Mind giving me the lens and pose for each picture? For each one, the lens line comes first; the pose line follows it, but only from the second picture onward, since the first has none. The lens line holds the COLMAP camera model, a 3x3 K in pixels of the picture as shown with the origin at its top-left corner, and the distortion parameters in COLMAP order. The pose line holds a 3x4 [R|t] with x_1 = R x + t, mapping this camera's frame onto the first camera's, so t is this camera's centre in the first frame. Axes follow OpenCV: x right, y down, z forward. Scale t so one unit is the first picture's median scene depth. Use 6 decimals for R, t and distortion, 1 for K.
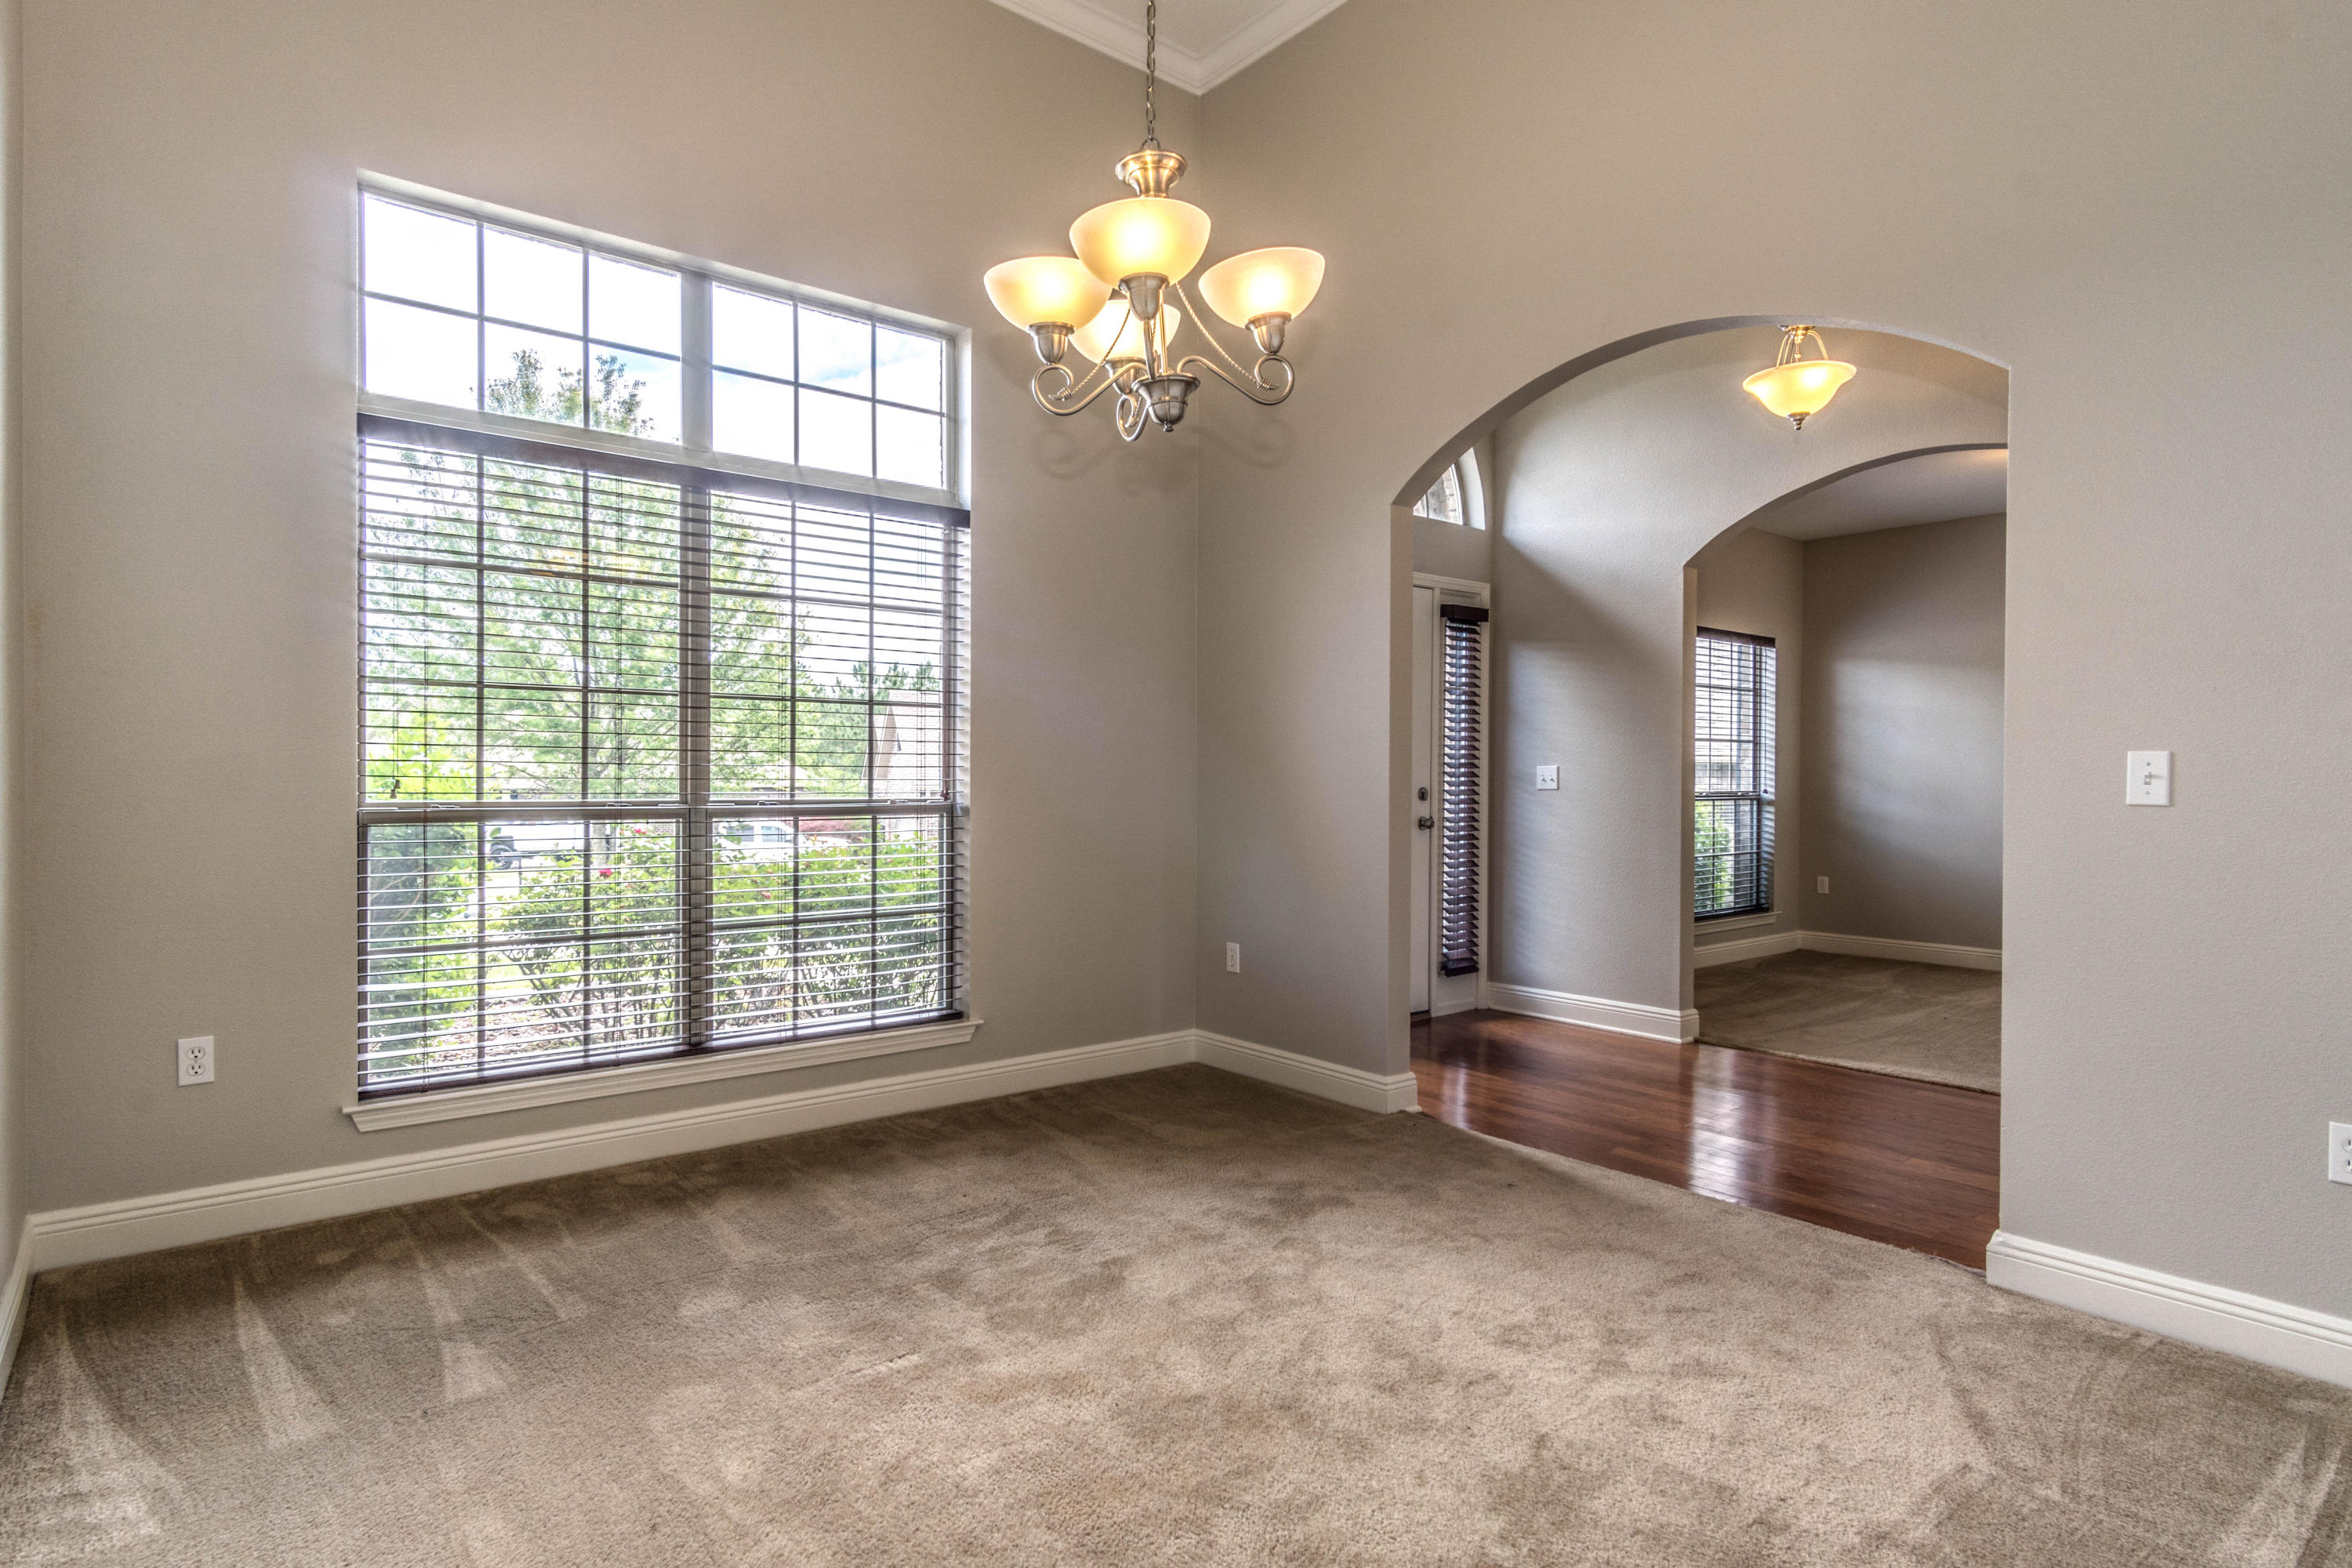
lens RADIAL K [[1234.5, 0, 1156.6], [0, 1234.5, 781.1], [0, 0, 1]] dist [0.001365, 0.000953]
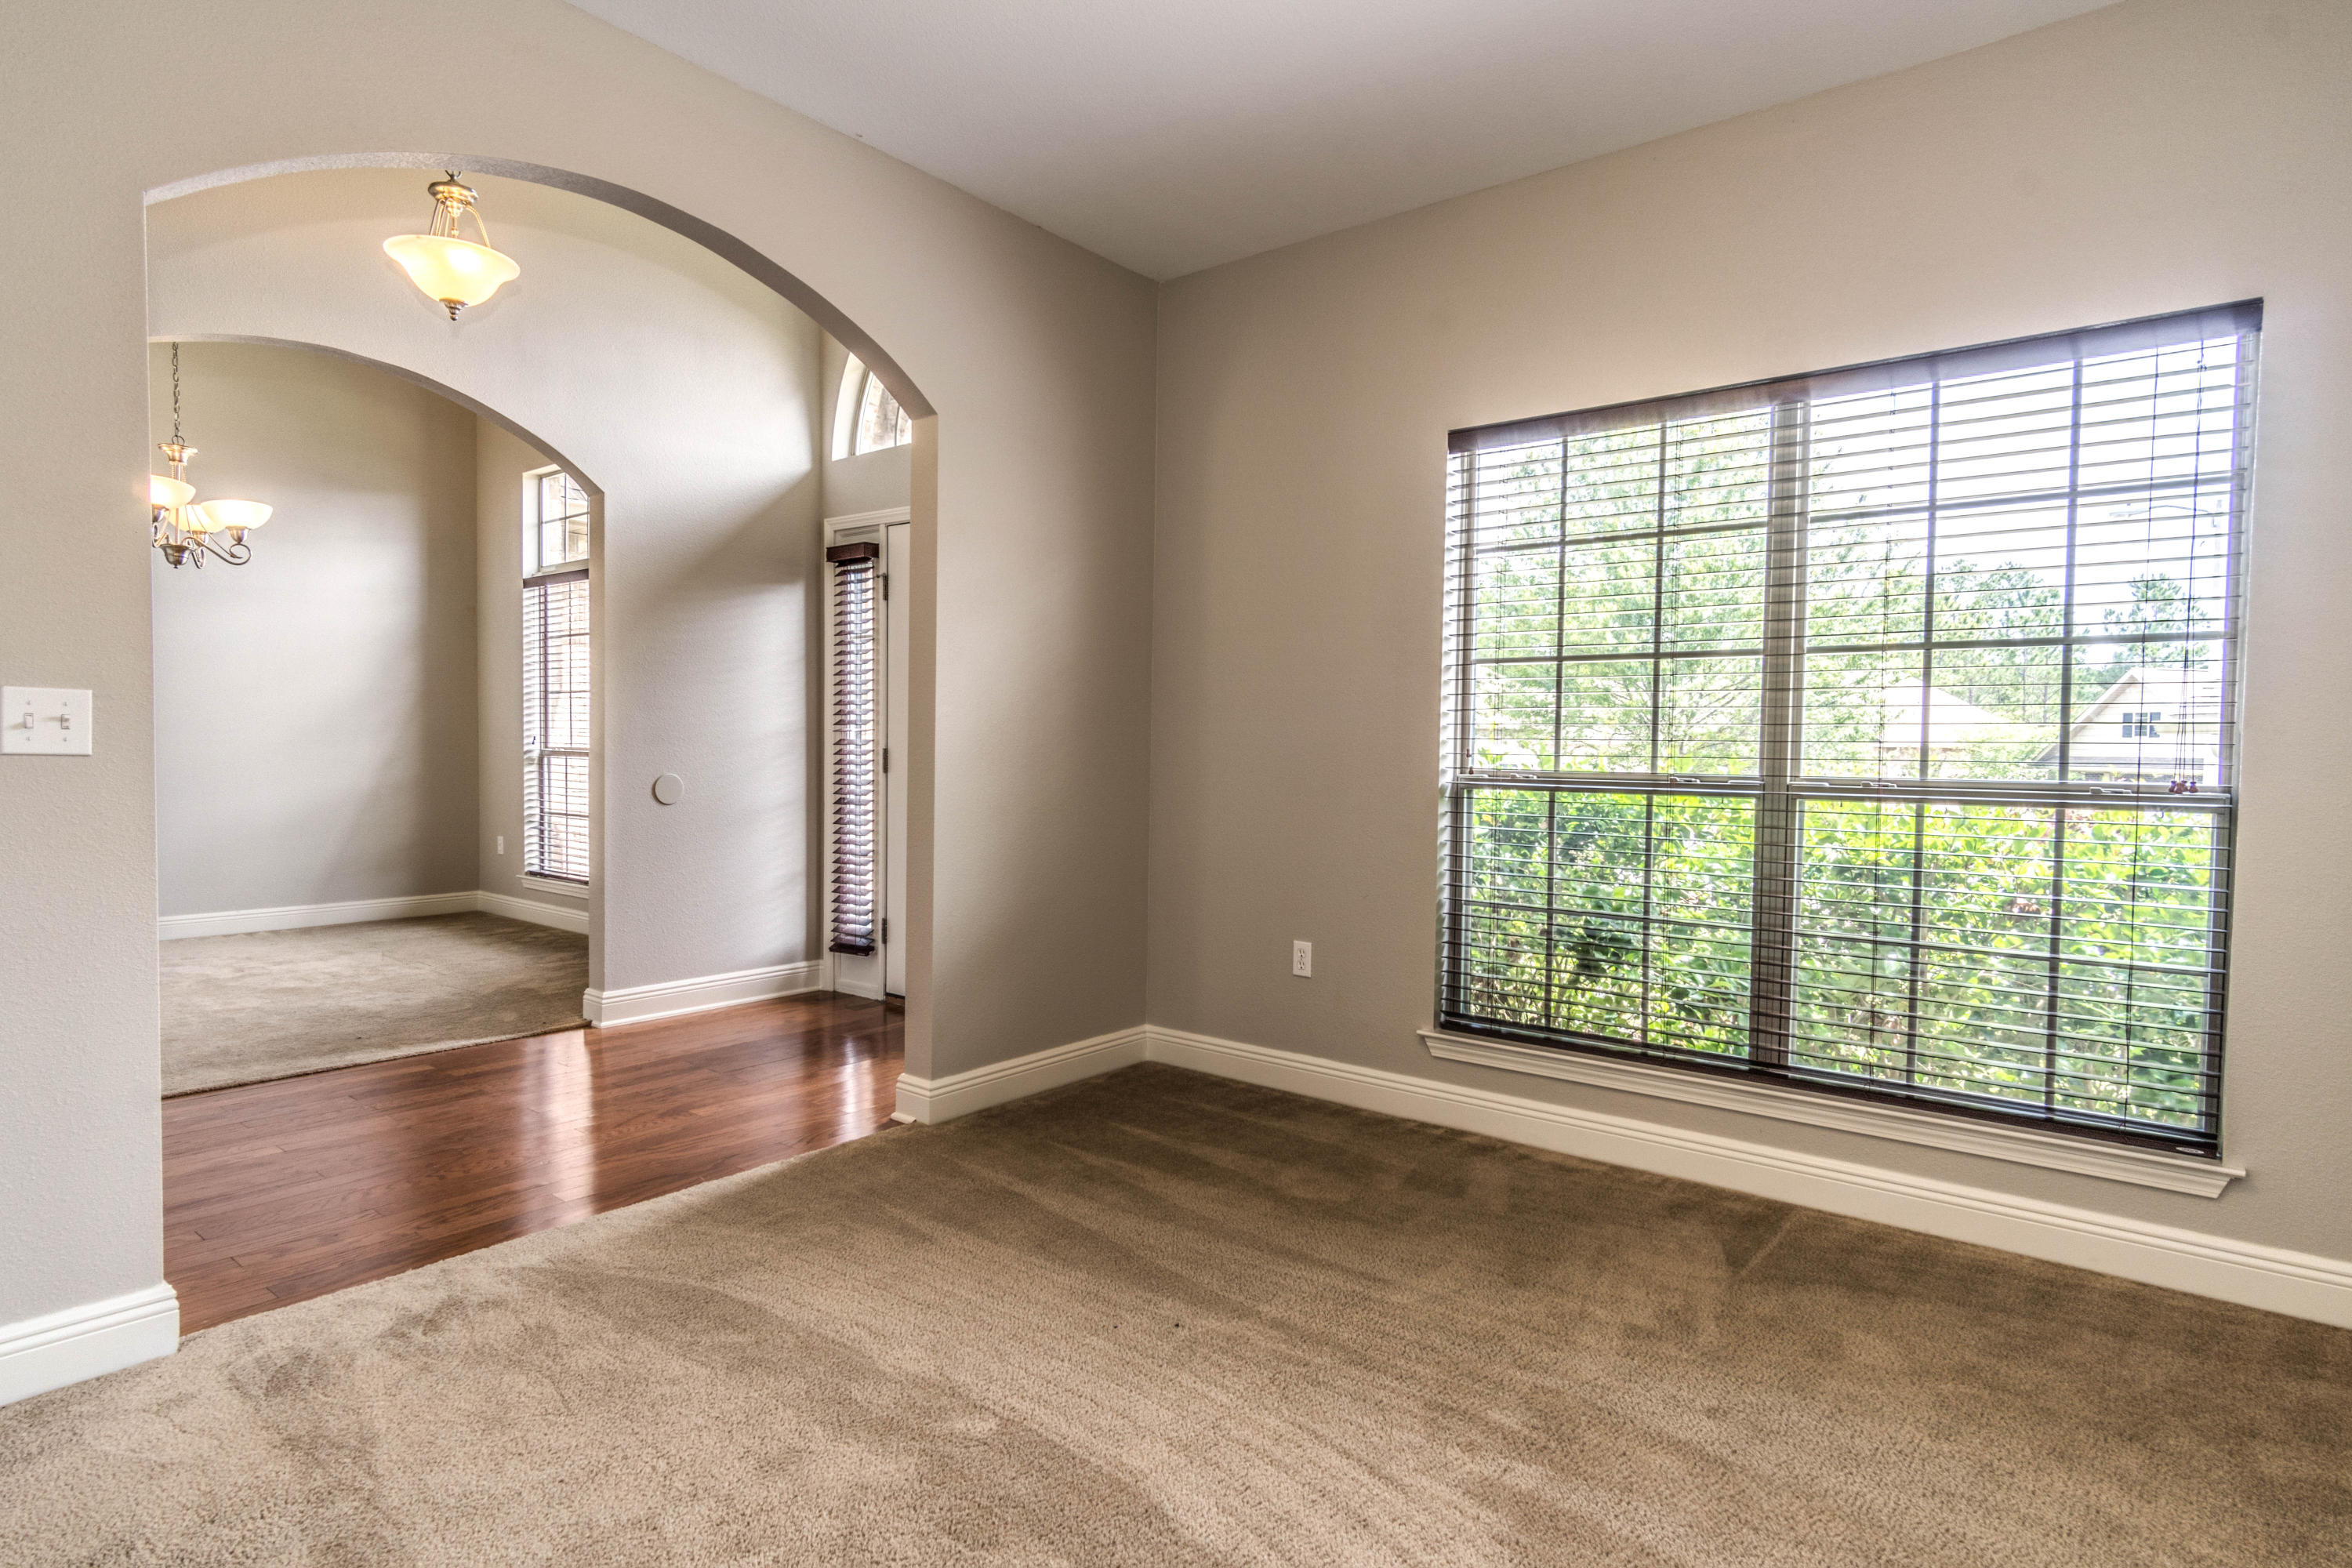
lens RADIAL K [[1234.5, 0, 1156.6], [0, 1234.5, 781.1], [0, 0, 1]] dist [0.001365, 0.000953]
pose [[0.205565, 0.026101, -0.978295, 1.560685], [-0.014416, 0.999617, 0.023640, 0.008165], [0.978537, 0.009243, 0.205862, 1.390071]]
